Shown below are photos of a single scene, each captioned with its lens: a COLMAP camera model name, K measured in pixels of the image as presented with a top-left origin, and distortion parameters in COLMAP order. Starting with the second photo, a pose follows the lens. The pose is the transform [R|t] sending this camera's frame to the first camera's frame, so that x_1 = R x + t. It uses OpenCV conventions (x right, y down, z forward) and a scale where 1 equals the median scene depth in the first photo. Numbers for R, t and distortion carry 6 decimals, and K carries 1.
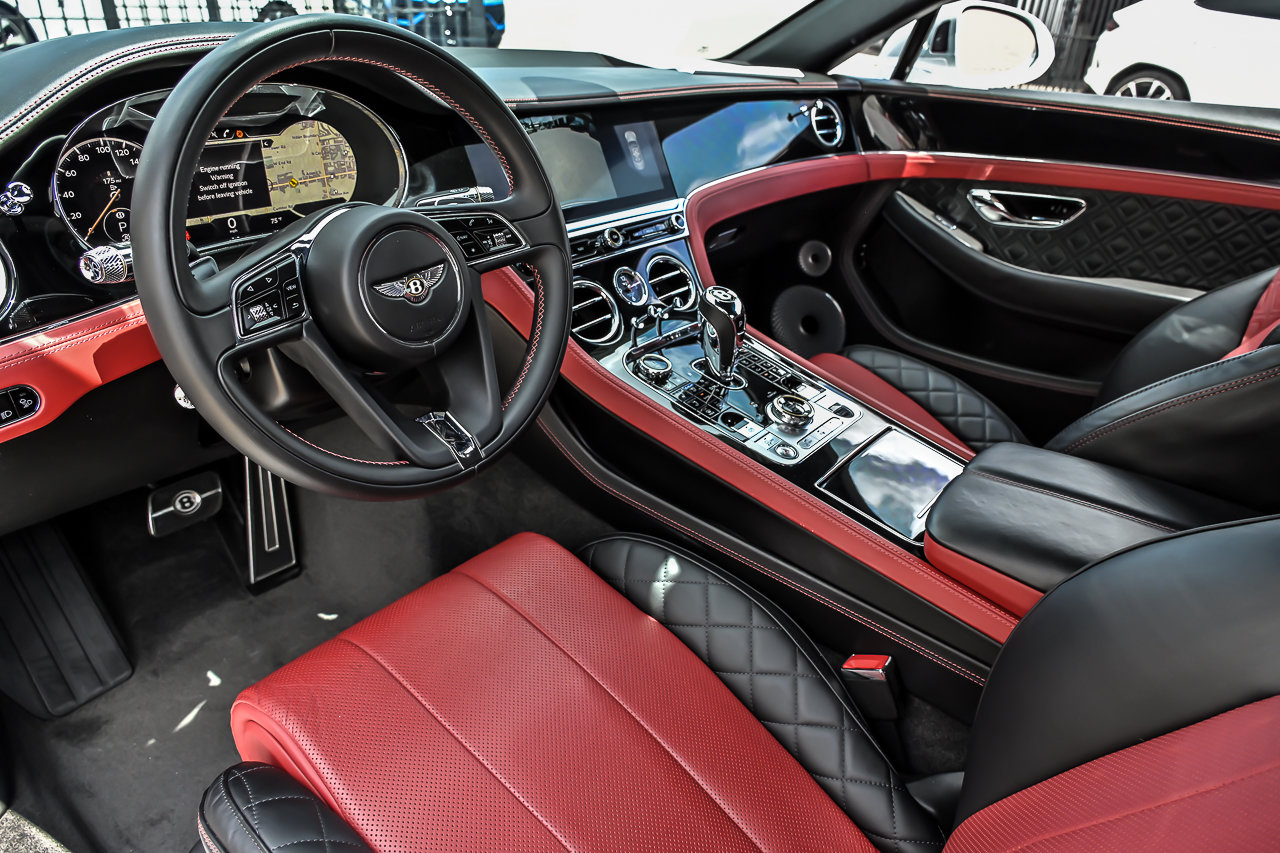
lens RADIAL K [[835.2, 0, 639.1], [0, 835.2, 421.1], [0, 0, 1]] dist [0.002466, -0.005671]
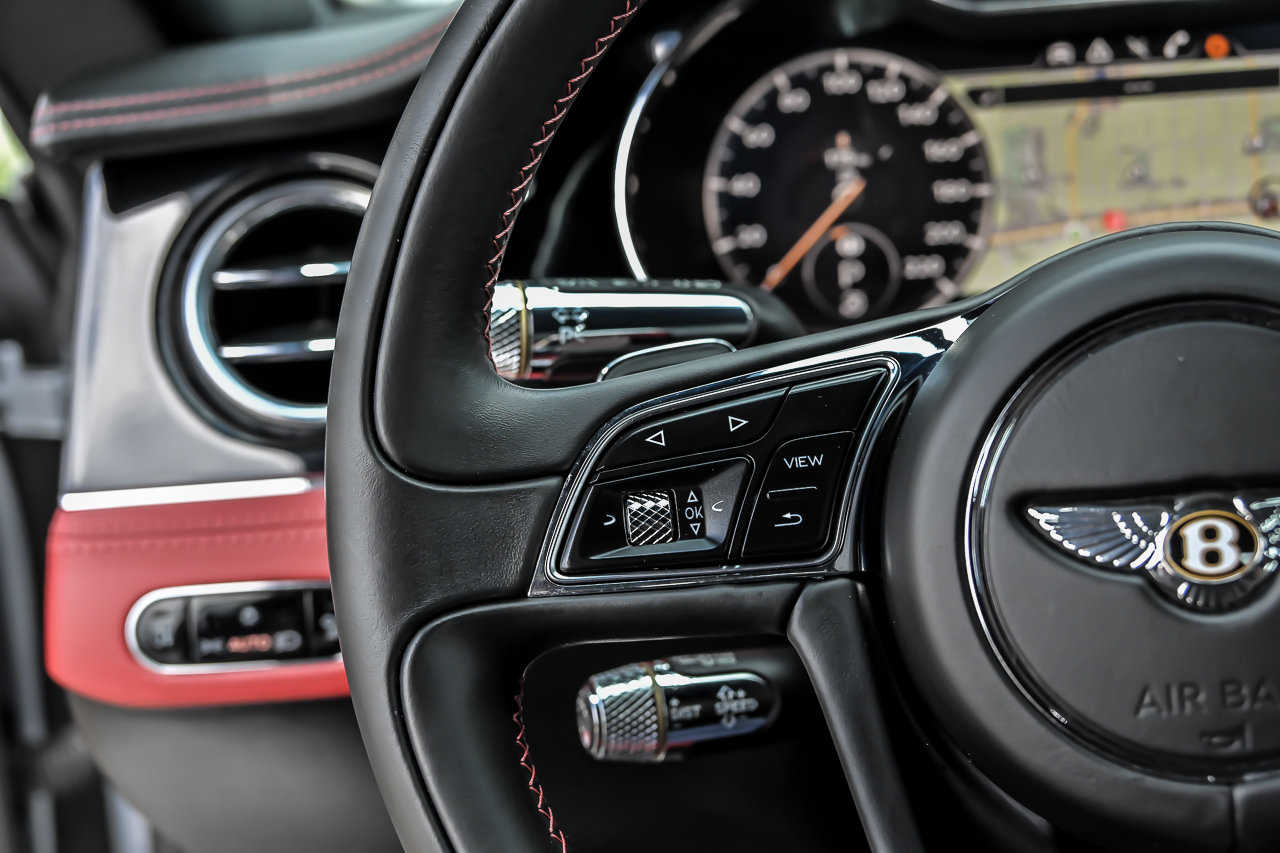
lens RADIAL K [[1920.5, 0, 637.7], [0, 1920.5, 437.0], [0, 0, 1]] dist [-0.007240, 0.000000]
pose [[0.447615, 0.131792, -0.884461, 0.100433], [-0.312755, 0.949686, -0.016770, -0.084435], [0.837750, 0.284126, 0.466312, 0.383214]]
